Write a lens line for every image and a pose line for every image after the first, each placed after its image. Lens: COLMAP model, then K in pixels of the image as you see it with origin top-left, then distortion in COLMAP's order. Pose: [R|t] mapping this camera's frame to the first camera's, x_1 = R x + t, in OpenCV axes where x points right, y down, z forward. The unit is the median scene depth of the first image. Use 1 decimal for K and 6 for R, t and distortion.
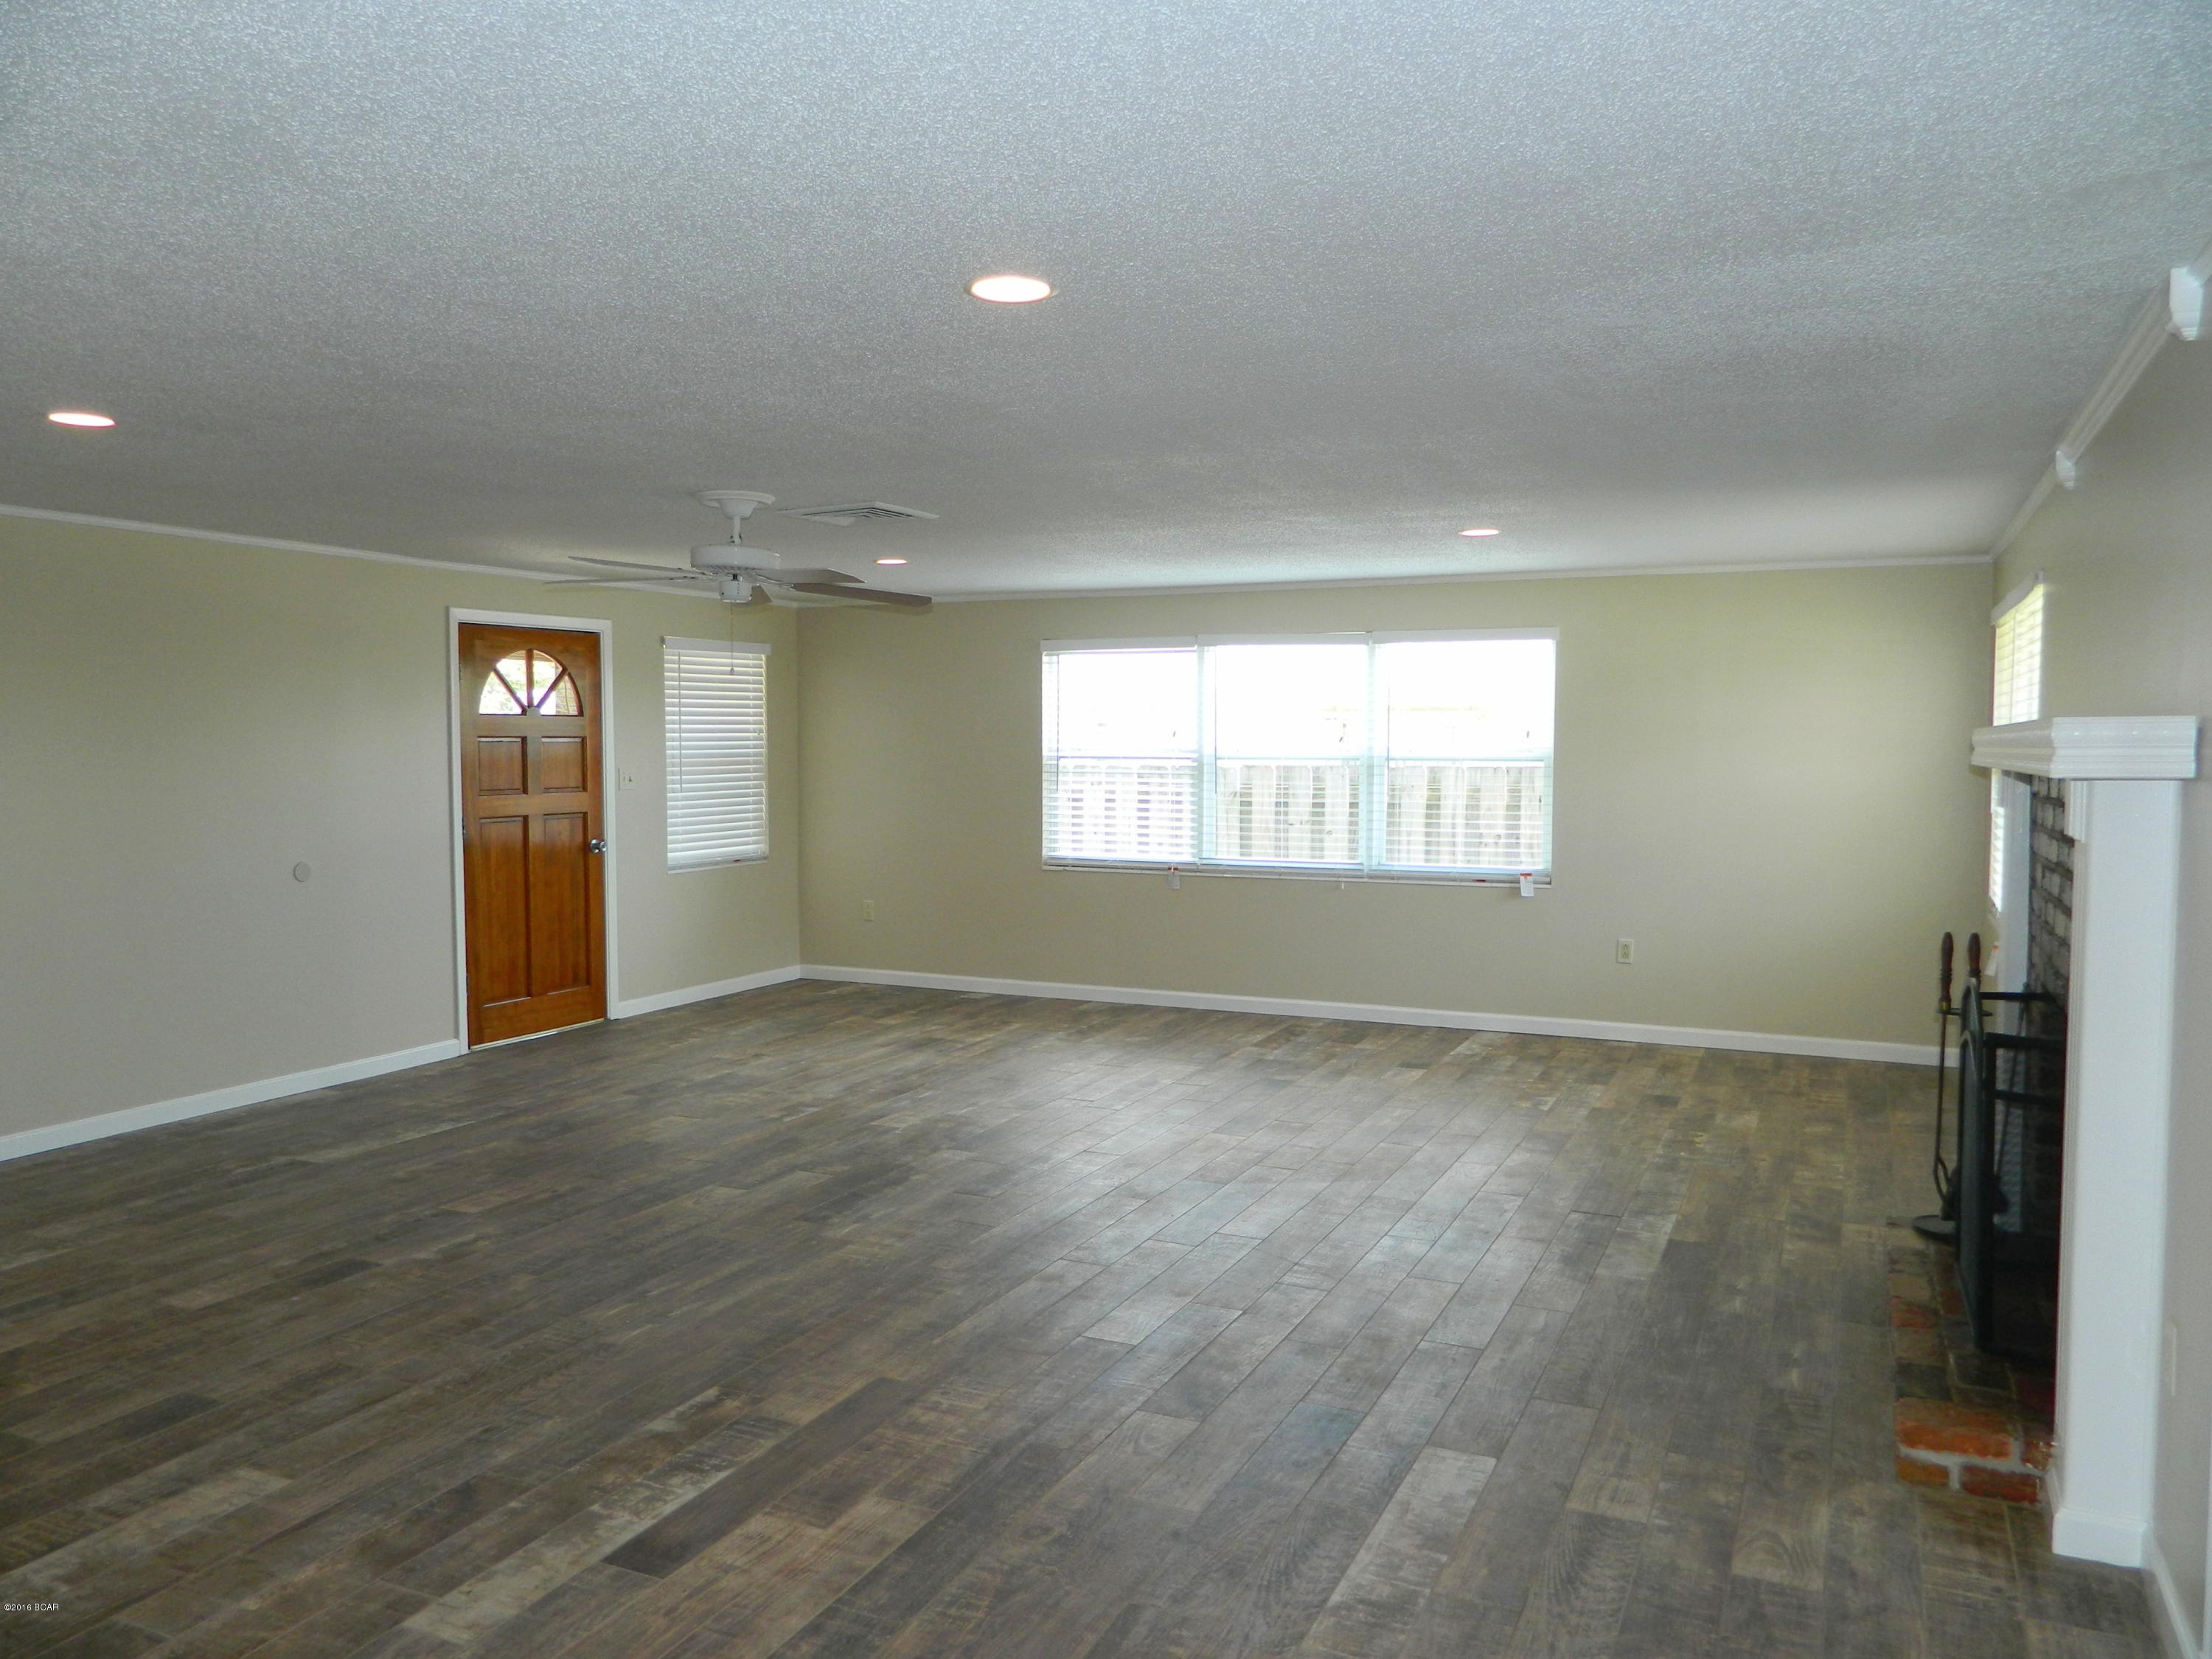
lens RADIAL K [[1639.4, 0, 1106.0], [0, 1639.4, 829.5], [0, 0, 1]] dist [0.000983, -0.005534]
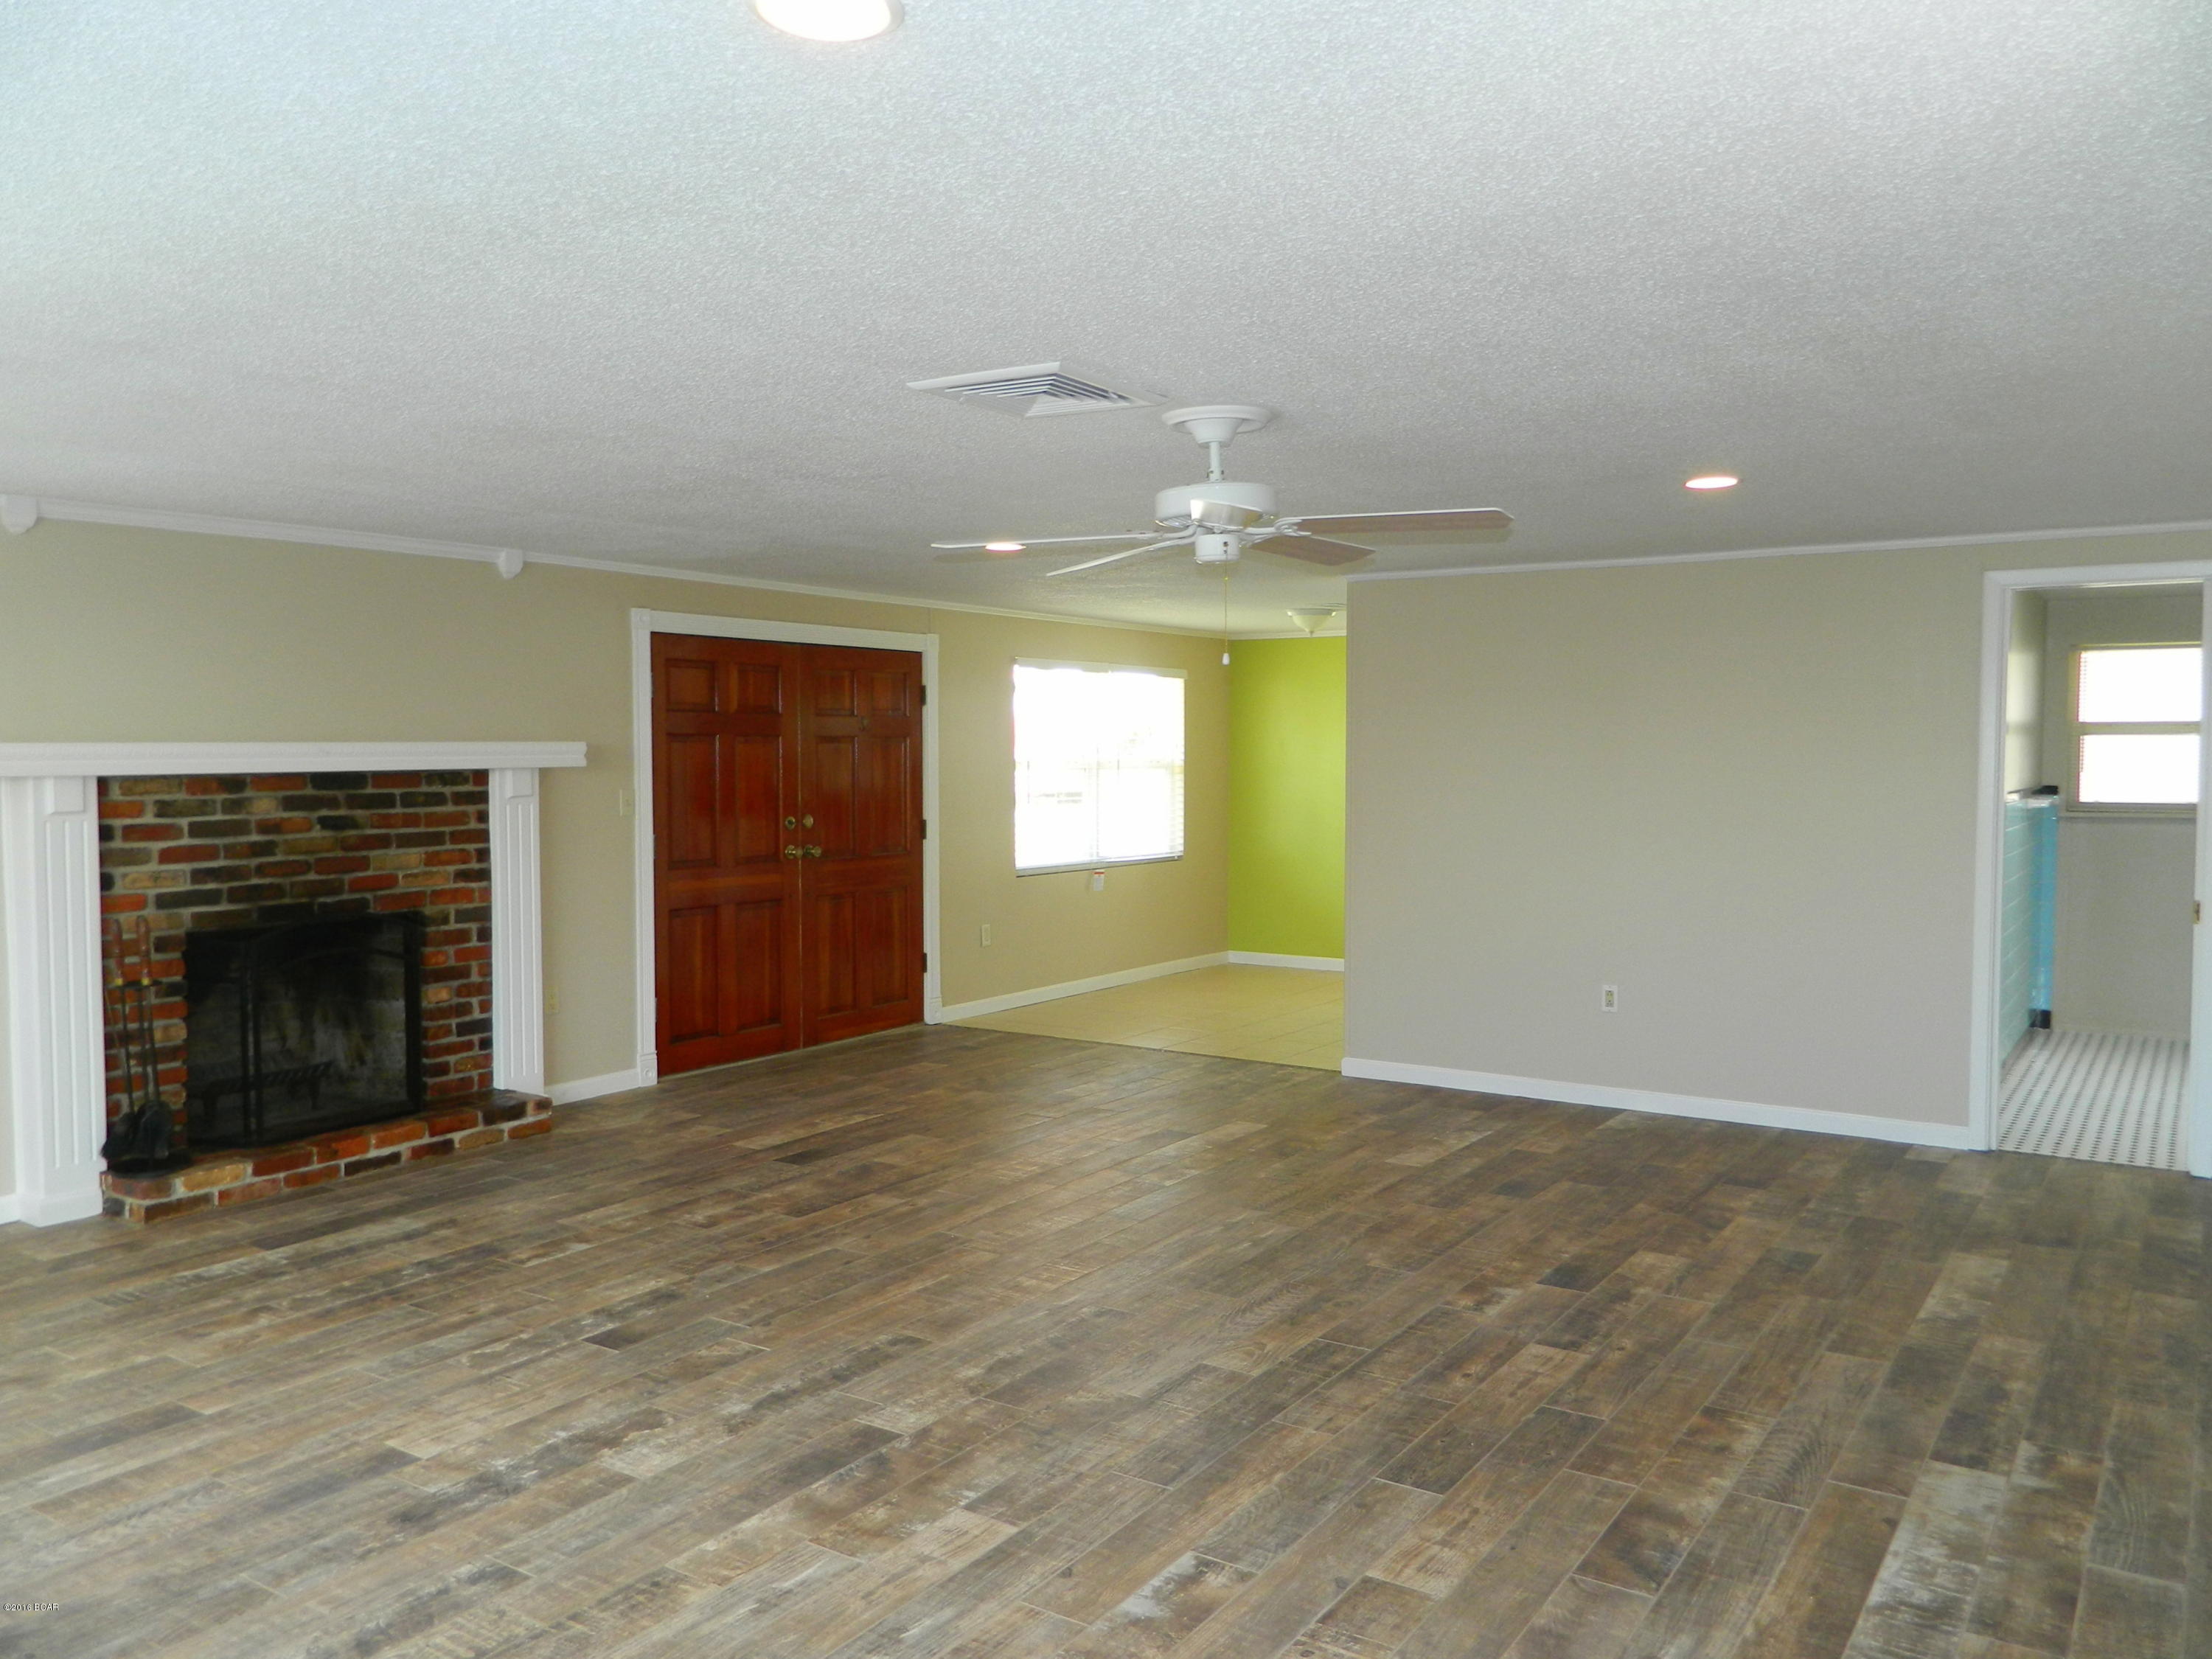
lens RADIAL K [[1696.2, 0, 1106.0], [0, 1696.2, 829.5], [0, 0, 1]] dist [0.003134, -0.004779]
pose [[-0.988107, -0.008077, 0.153556, -0.365106], [0.008345, 0.994331, 0.106004, -0.127967], [-0.153541, 0.106025, -0.982438, 2.176597]]
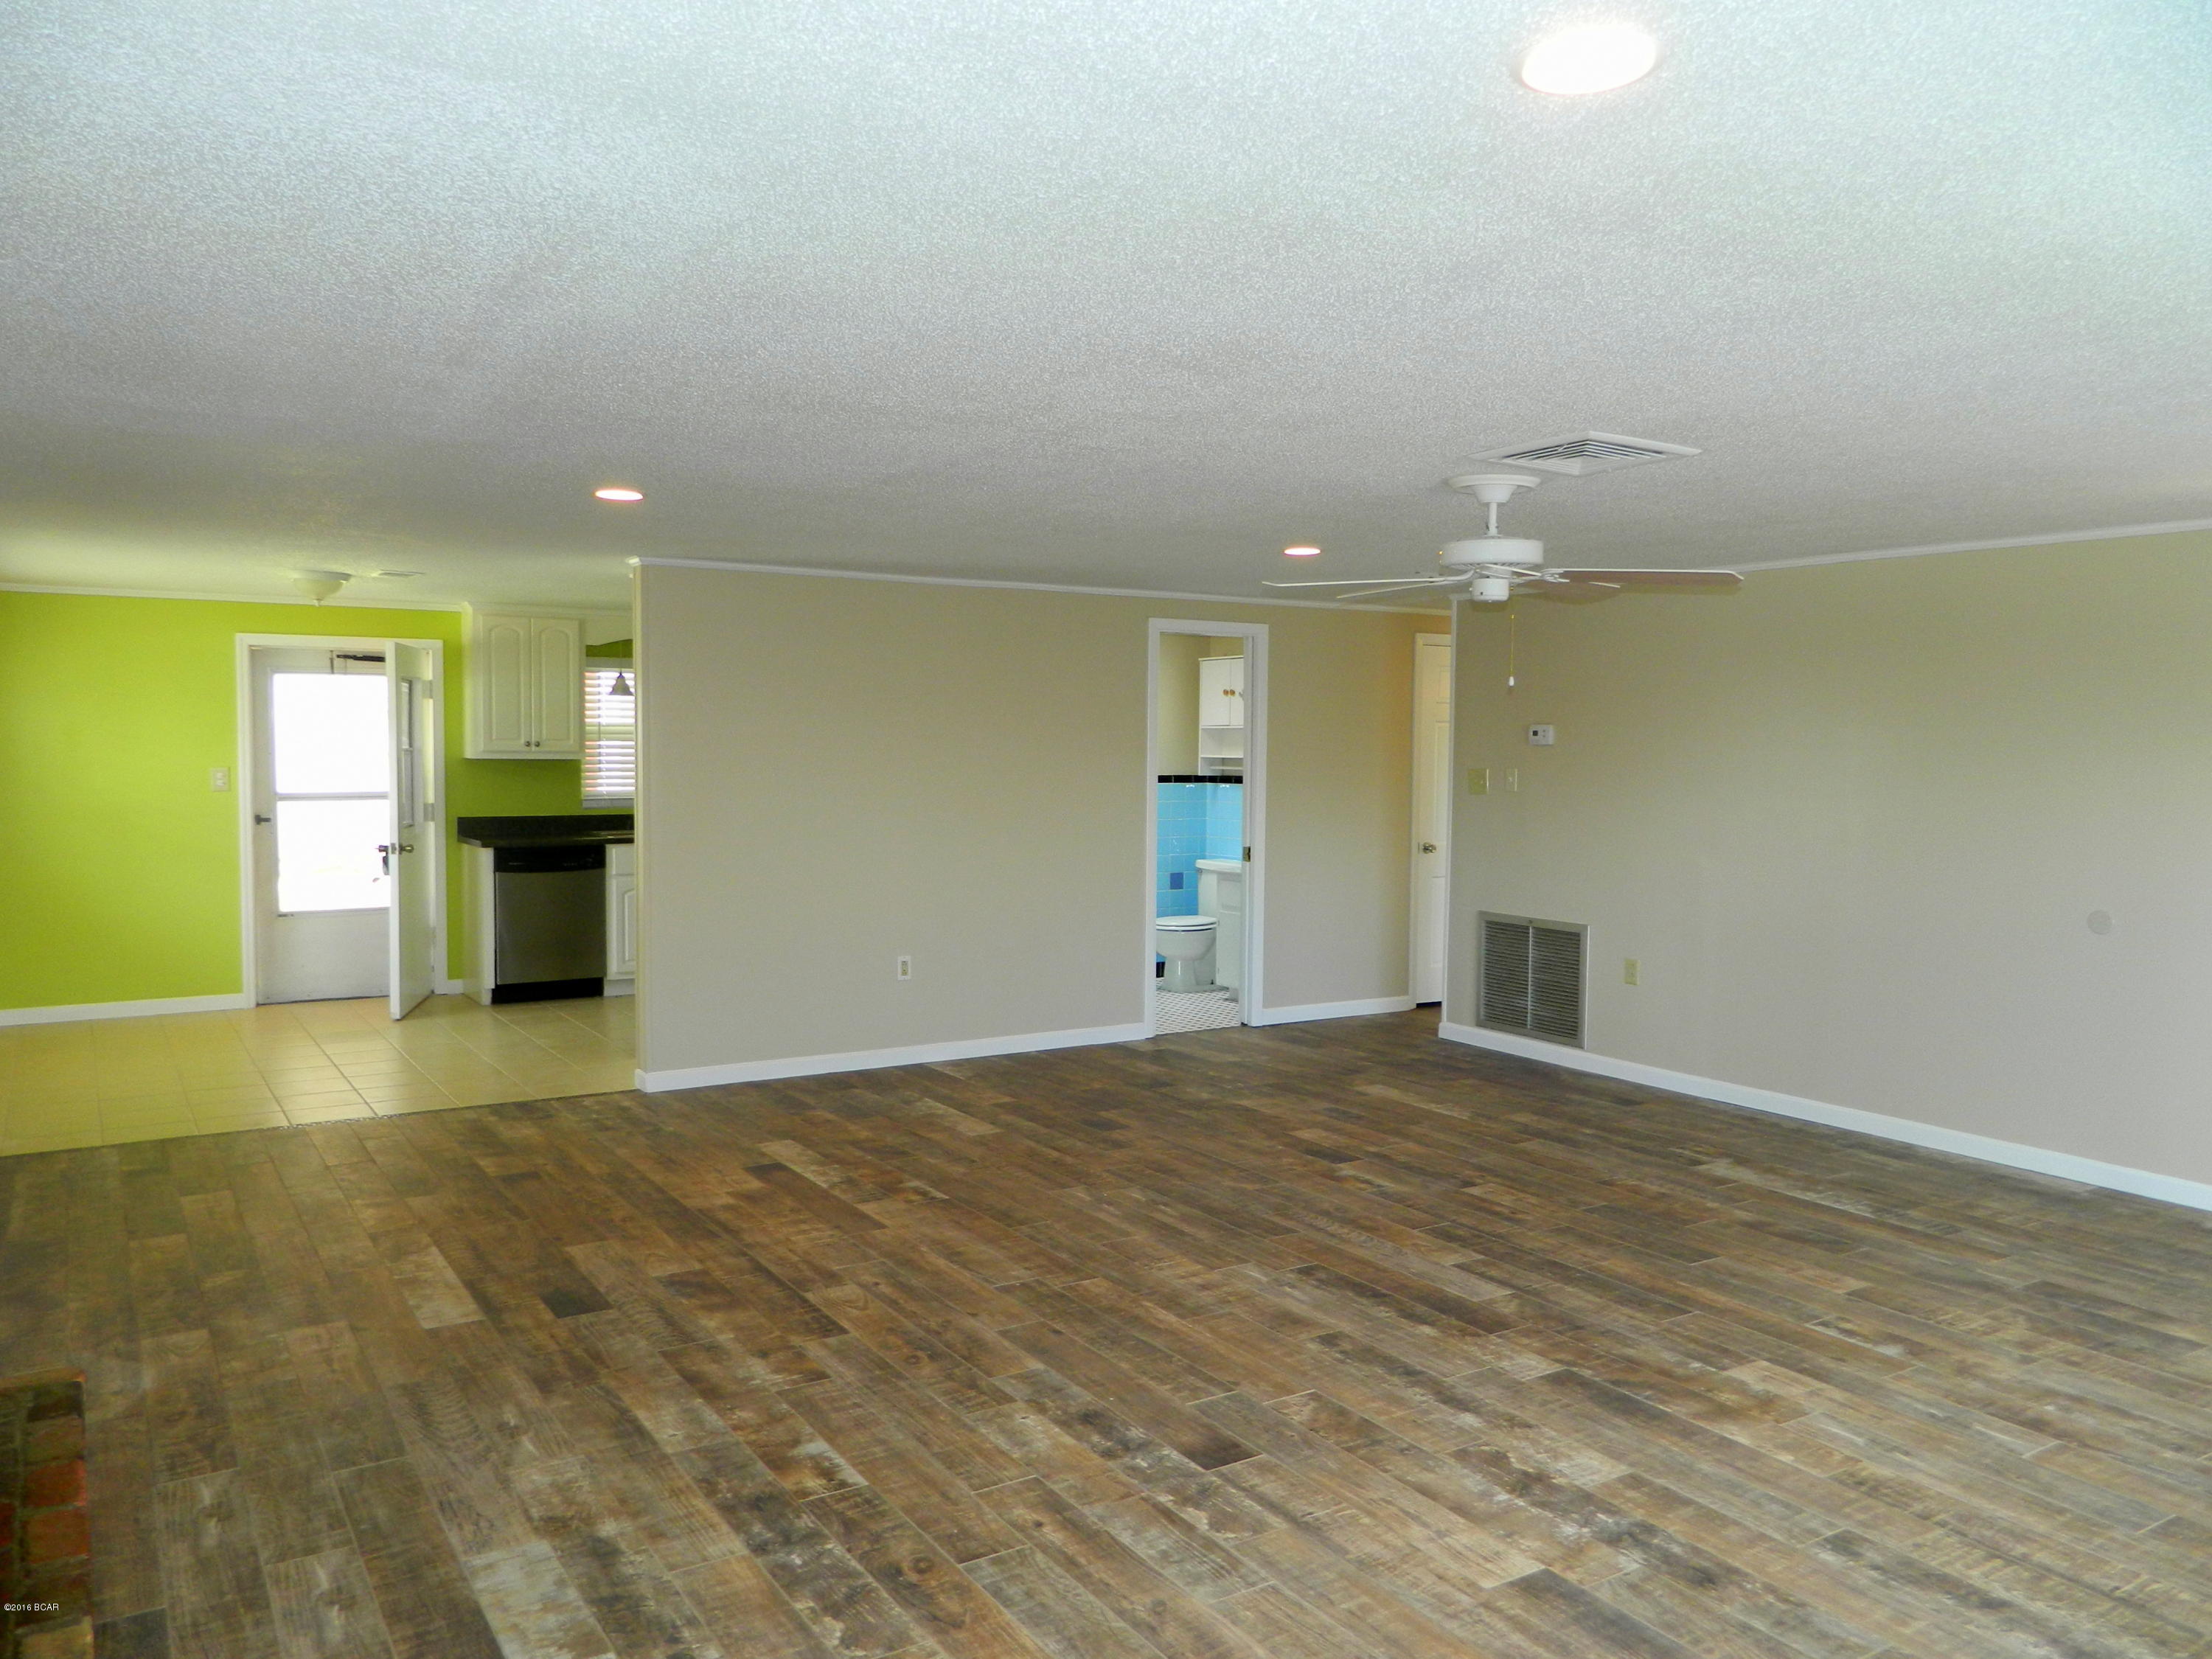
lens RADIAL K [[1639.4, 0, 1106.0], [0, 1639.4, 829.5], [0, 0, 1]] dist [0.000983, -0.005534]
pose [[-0.543536, 0.041360, -0.838366, 0.778195], [-0.056822, 0.994681, 0.085911, -0.102675], [0.837460, 0.094333, -0.538295, 1.633056]]
